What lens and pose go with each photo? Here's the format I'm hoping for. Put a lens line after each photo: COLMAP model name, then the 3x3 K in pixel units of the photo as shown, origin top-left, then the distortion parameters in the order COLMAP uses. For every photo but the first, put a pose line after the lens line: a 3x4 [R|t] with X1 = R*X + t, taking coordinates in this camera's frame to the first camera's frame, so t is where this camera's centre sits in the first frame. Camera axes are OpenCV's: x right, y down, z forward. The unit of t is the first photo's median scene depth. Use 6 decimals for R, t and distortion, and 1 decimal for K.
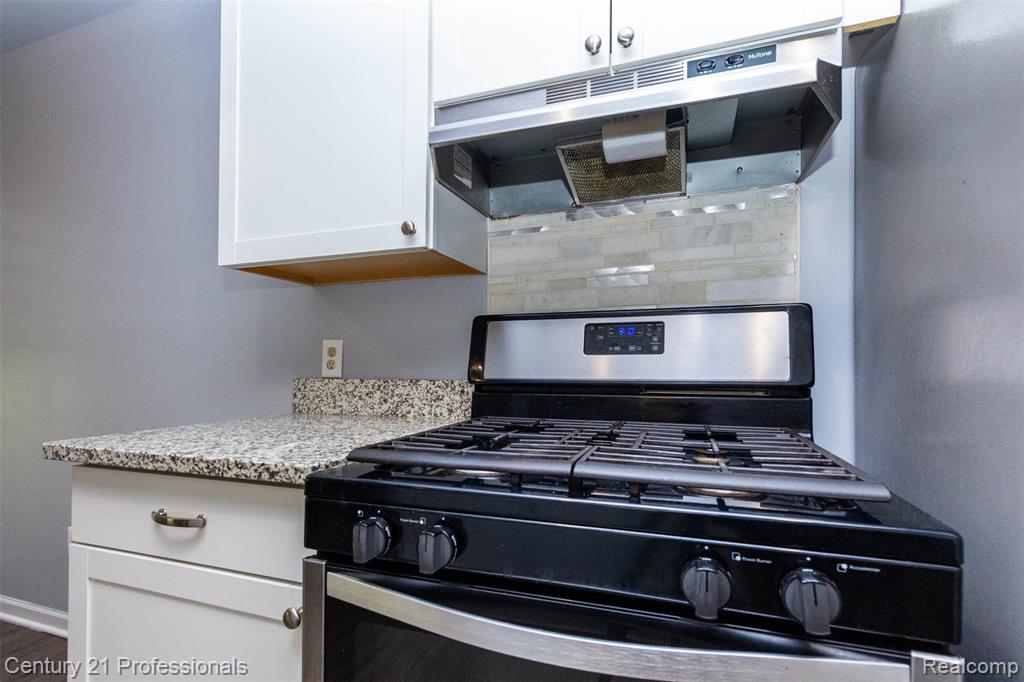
lens RADIAL K [[486.6, 0, 521.1], [0, 486.6, 368.9], [0, 0, 1]] dist [0.000194, 0.000705]
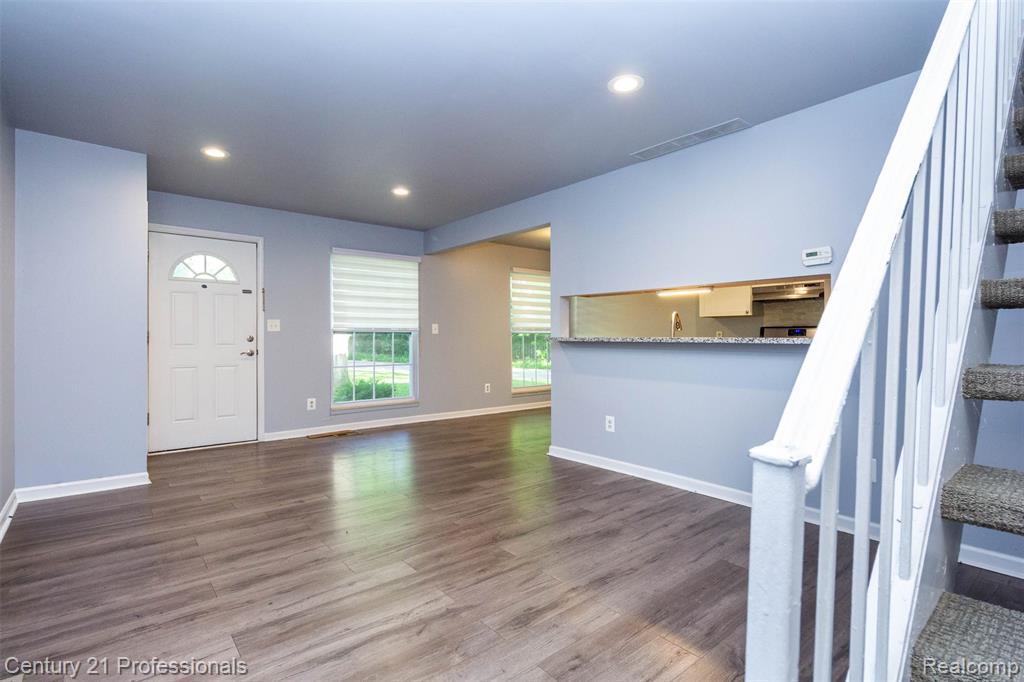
lens RADIAL K [[486.6, 0, 514.4], [0, 486.6, 340.6], [0, 0, 1]] dist [0.000194, 0.000705]
pose [[0.868688, 0.008188, -0.495293, 0.131347], [-0.006593, 0.999966, 0.004966, 0.006293], [0.495317, -0.001048, 0.868712, -3.417700]]
